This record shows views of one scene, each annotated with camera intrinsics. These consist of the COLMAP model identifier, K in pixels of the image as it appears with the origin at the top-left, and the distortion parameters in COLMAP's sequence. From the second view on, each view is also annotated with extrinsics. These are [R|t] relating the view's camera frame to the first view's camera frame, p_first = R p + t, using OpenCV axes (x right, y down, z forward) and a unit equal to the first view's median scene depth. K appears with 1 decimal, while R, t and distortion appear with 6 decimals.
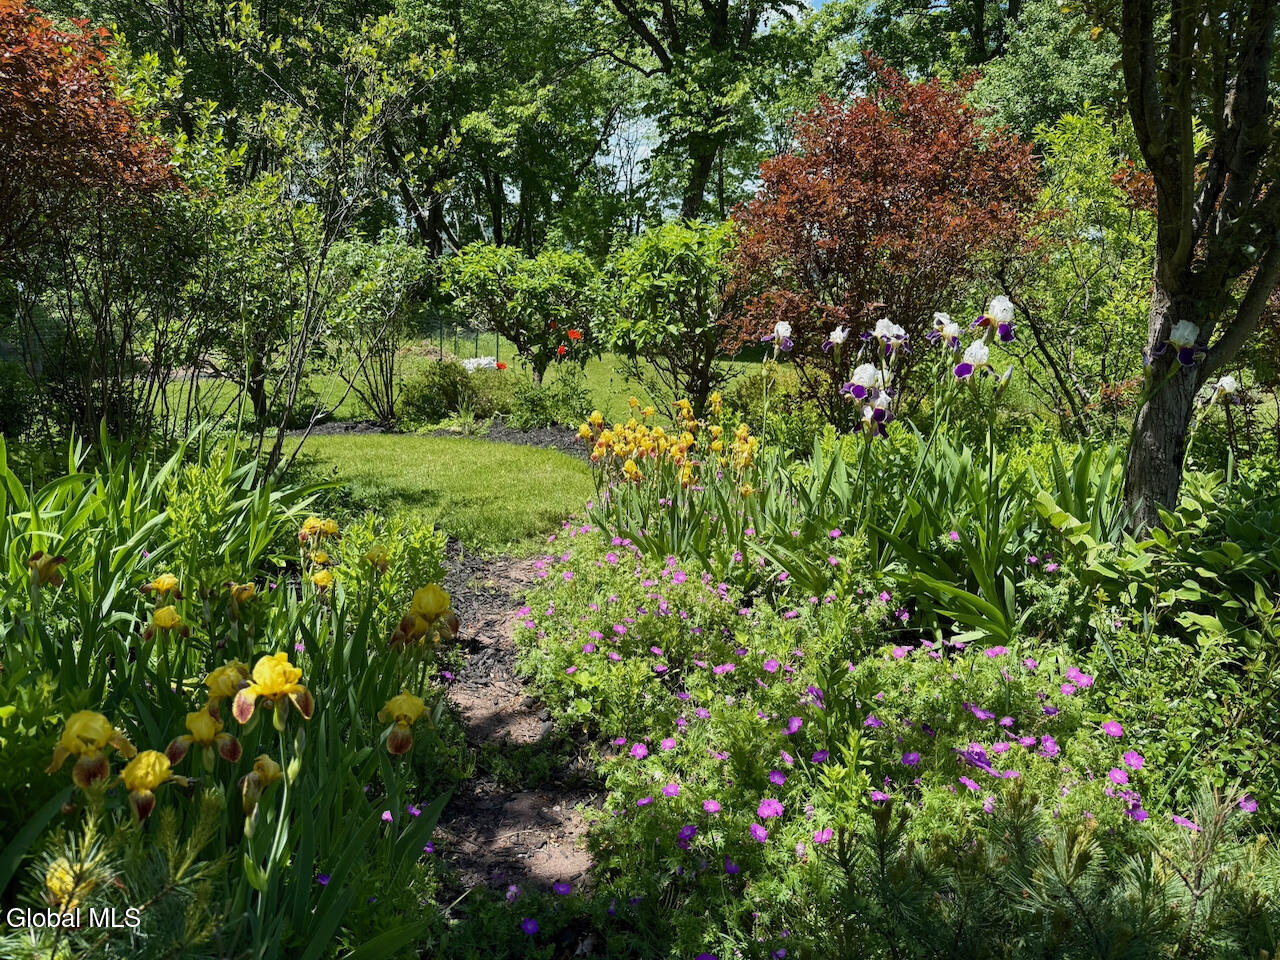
lens RADIAL K [[937.8, 0, 682.0], [0, 937.8, 480.4], [0, 0, 1]] dist [0.079249, -0.105608]
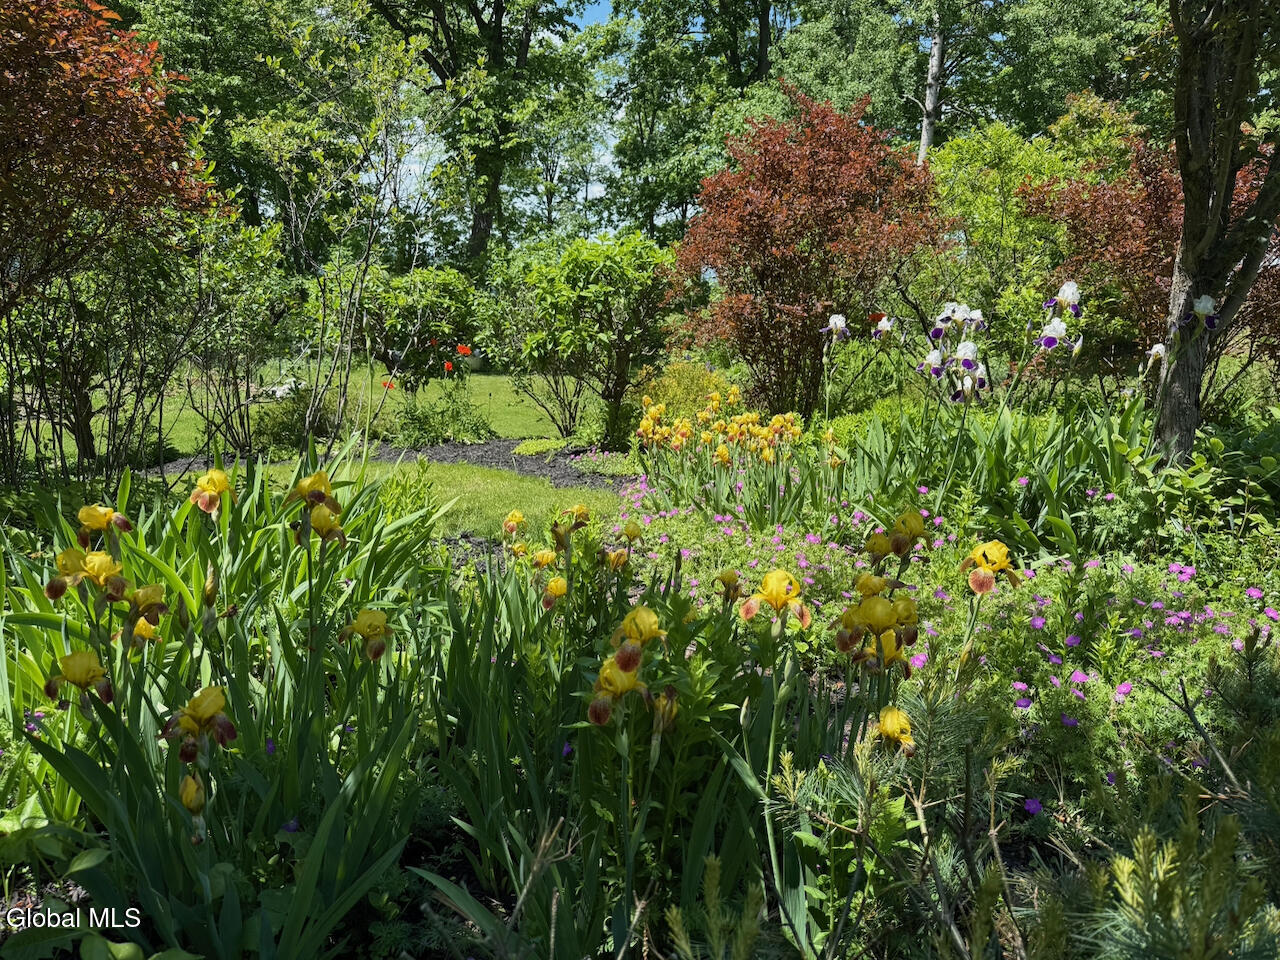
lens RADIAL K [[937.8, 0, 682.0], [0, 937.8, 480.4], [0, 0, 1]] dist [0.079249, -0.105608]
pose [[0.970001, -0.078205, 0.230179, -0.121198], [0.081985, 0.996610, -0.006892, 0.008817], [-0.228860, 0.025557, 0.973124, -0.025735]]
